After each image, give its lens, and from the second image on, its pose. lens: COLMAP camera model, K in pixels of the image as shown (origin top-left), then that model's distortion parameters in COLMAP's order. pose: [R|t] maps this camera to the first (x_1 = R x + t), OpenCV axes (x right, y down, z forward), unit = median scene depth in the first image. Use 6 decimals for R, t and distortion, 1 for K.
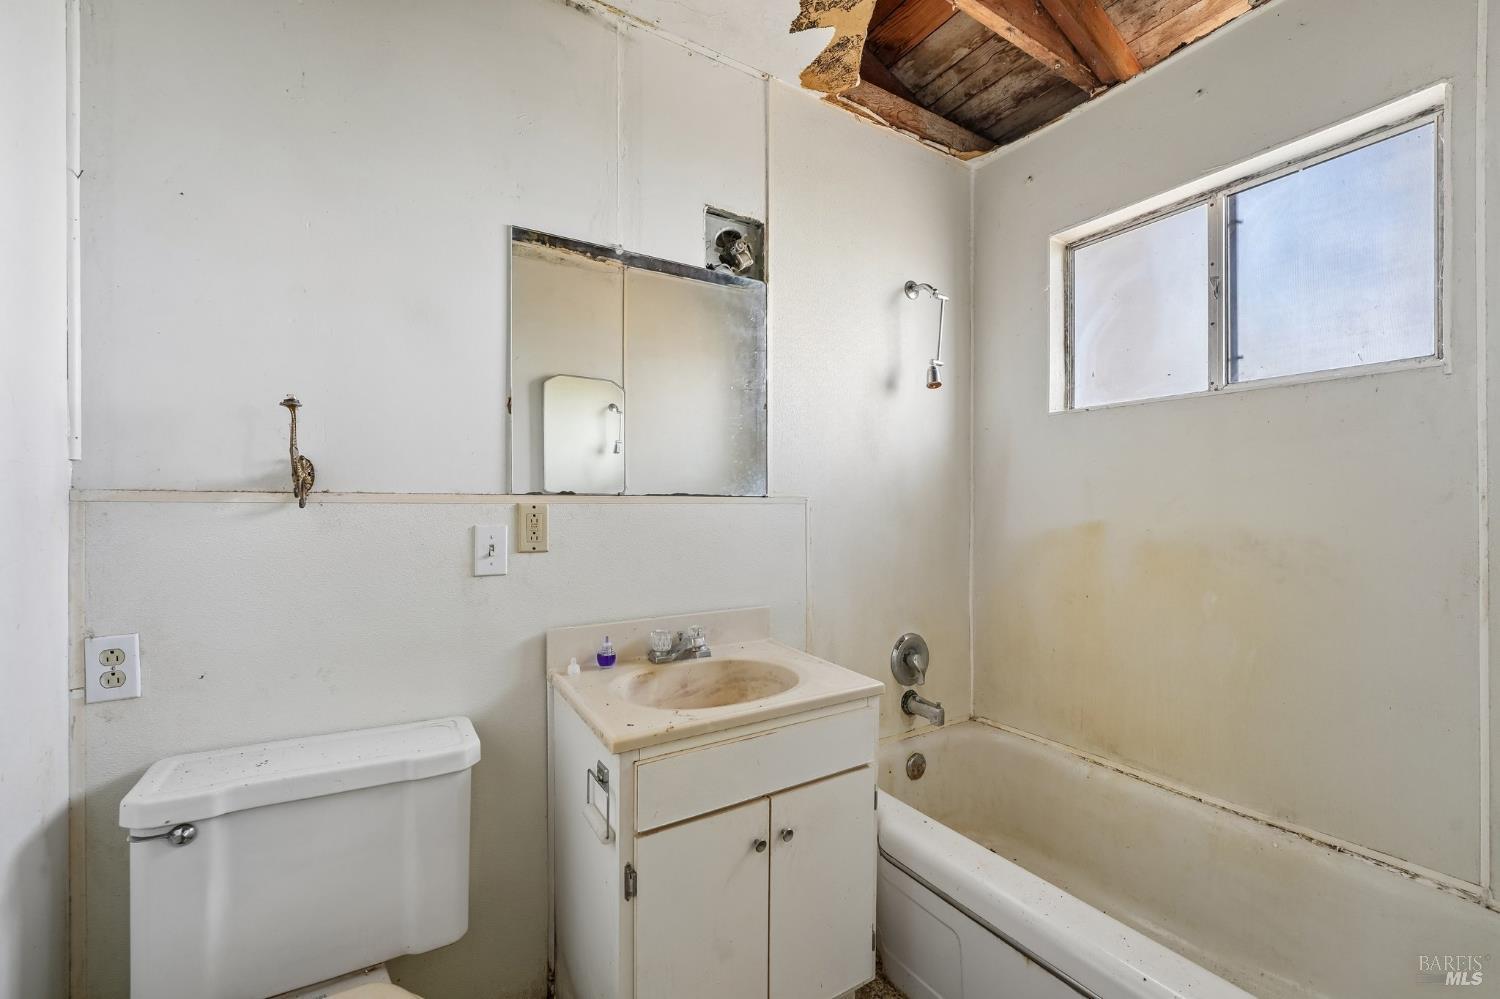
lens RADIAL K [[616.2, 0, 758.9], [0, 616.2, 508.5], [0, 0, 1]] dist [-0.014118, 0.000169]
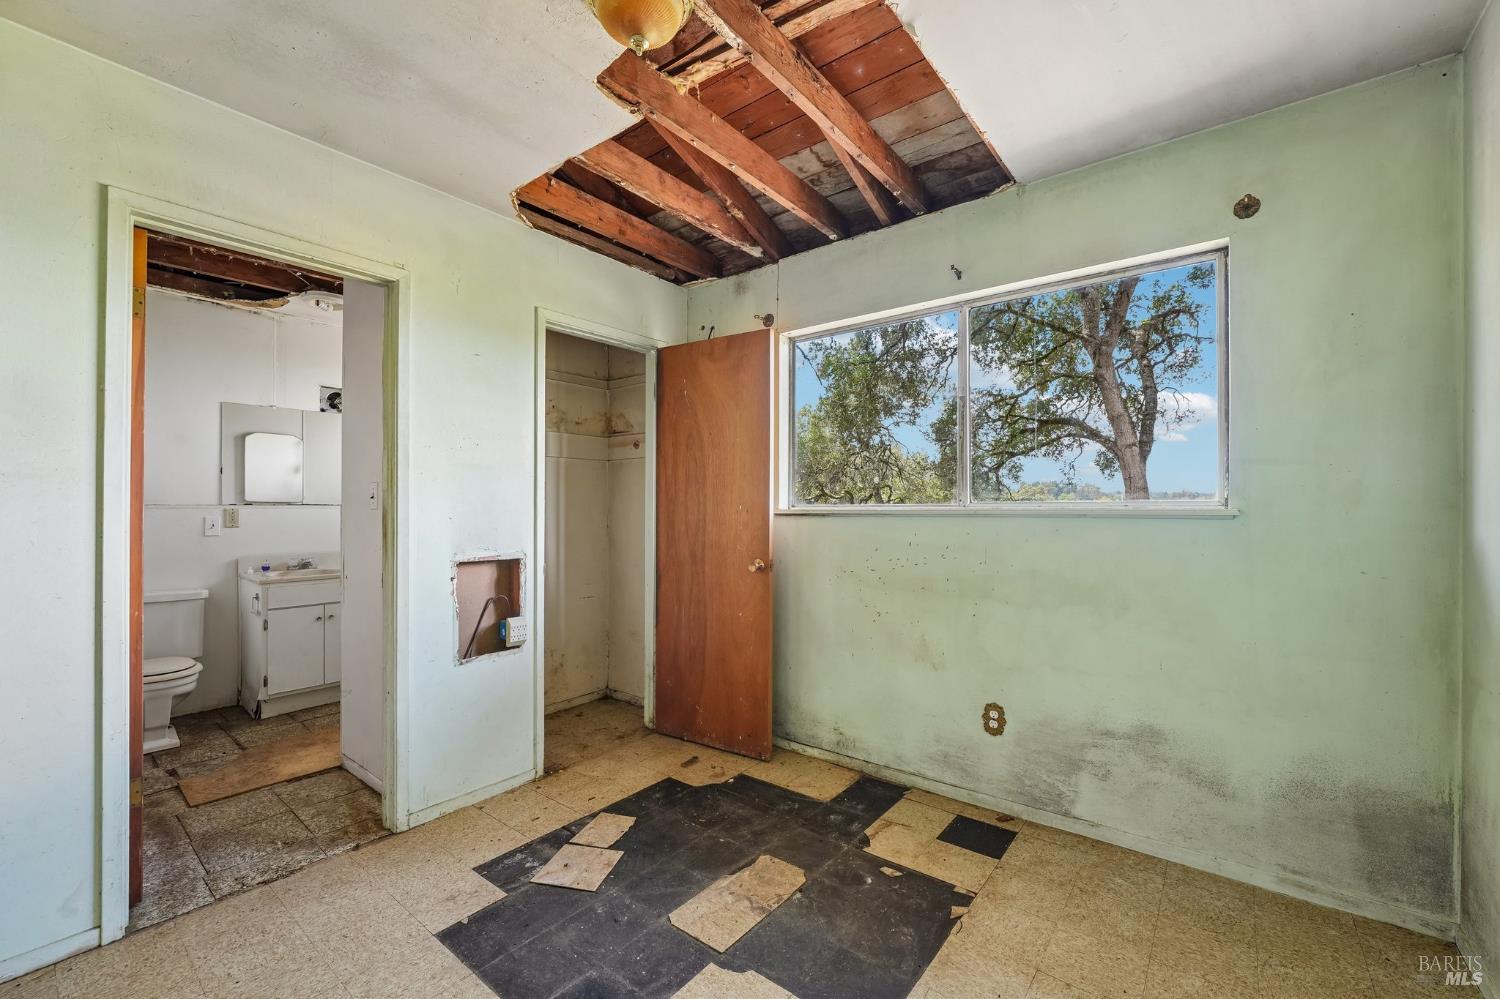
lens RADIAL K [[606.6, 0, 753.5], [0, 606.6, 504.9], [0, 0, 1]] dist [-0.013745, 0.000542]
pose [[0.941815, 0.002664, 0.336122, 0.846430], [-0.001532, 0.999992, -0.003633, -0.017701], [-0.336129, 0.002907, 0.941812, -2.109174]]
